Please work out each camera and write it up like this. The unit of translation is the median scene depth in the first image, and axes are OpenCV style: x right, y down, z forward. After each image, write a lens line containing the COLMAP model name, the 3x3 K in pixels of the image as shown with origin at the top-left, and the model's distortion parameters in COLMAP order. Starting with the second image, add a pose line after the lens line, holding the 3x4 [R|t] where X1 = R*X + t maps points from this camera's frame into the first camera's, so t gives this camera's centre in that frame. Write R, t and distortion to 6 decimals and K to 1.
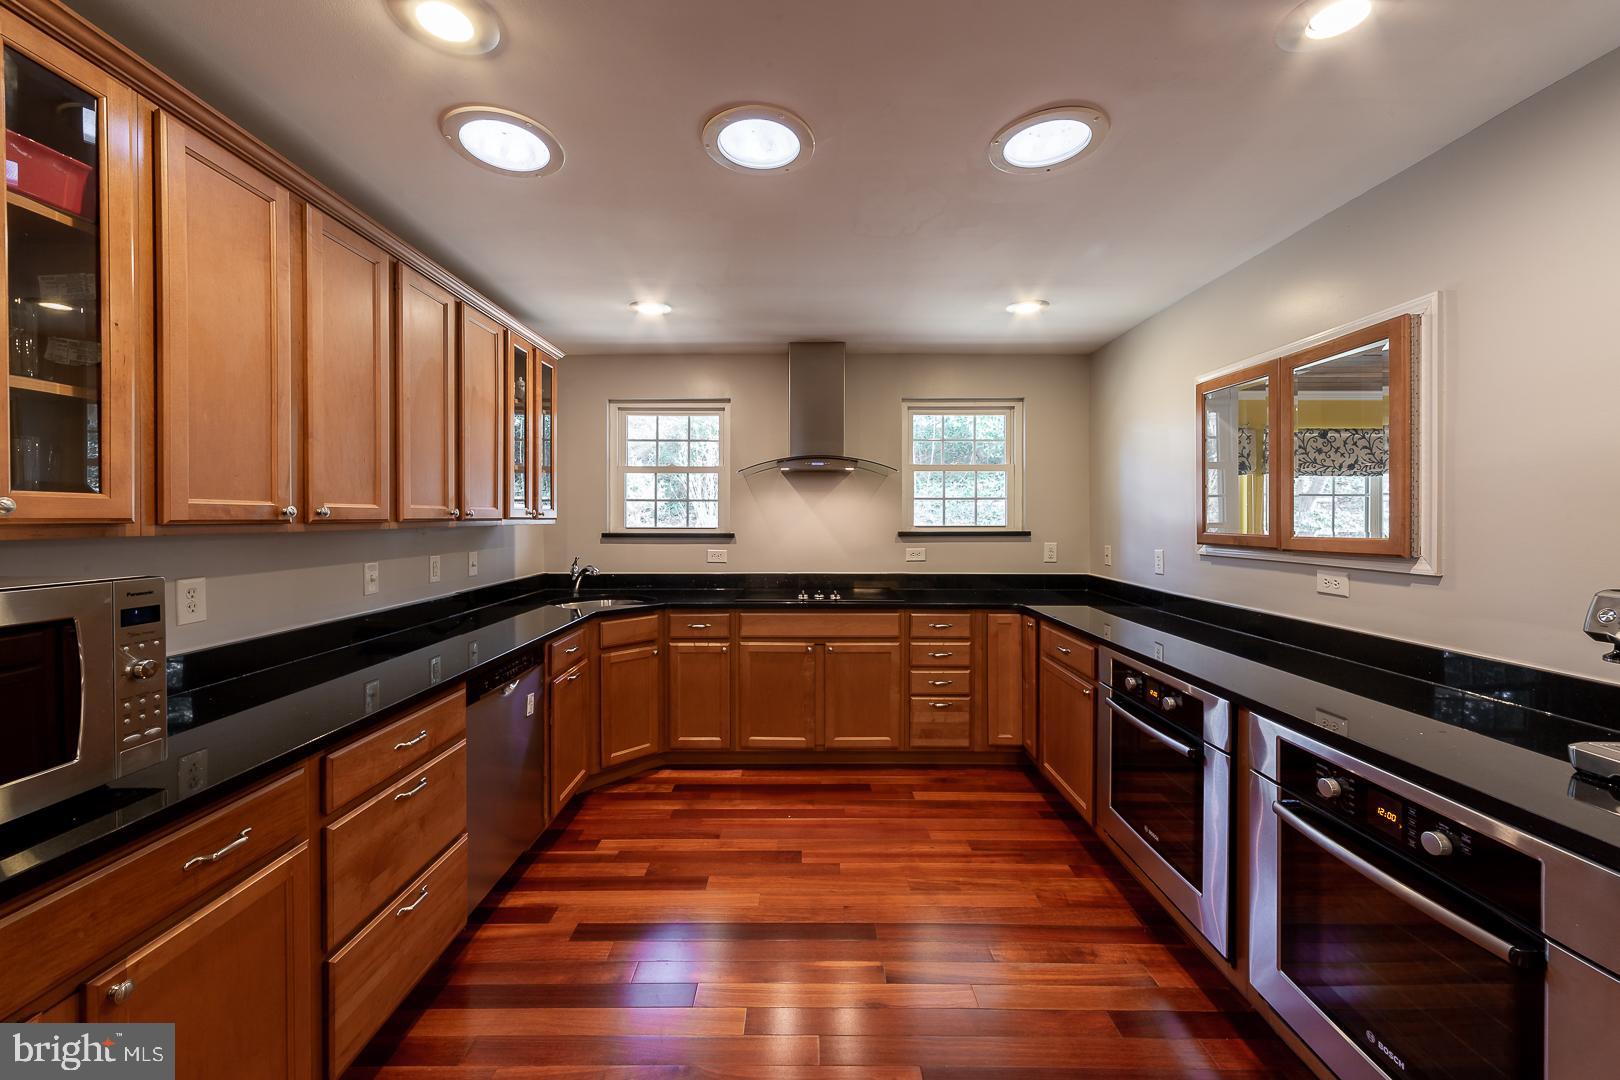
lens RADIAL K [[608.8, 0, 804.2], [0, 608.8, 534.3], [0, 0, 1]] dist [0.001083, 0.000268]
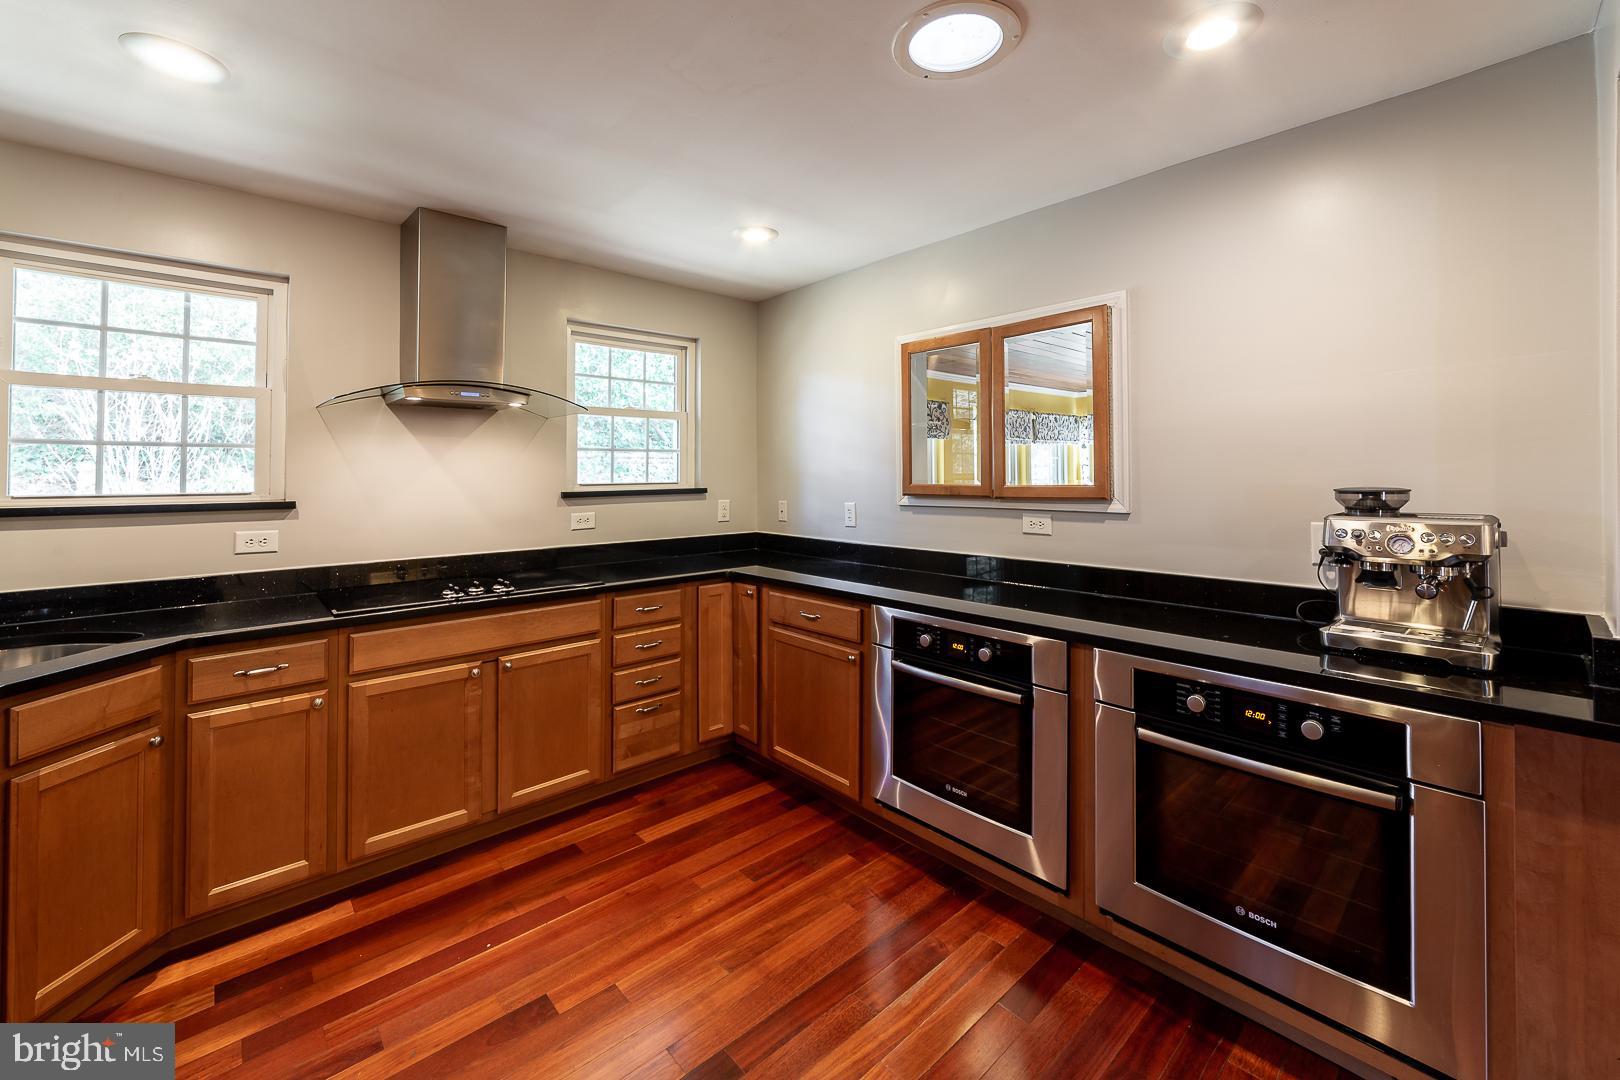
lens RADIAL K [[658.5, 0, 801.4], [0, 658.5, 473.2], [0, 0, 1]] dist [-0.002447, 0.000170]
pose [[0.749058, -0.005320, 0.662483, -0.199470], [0.027184, 0.999372, -0.022711, -0.001169], [-0.661947, 0.035021, 0.748732, 0.224883]]
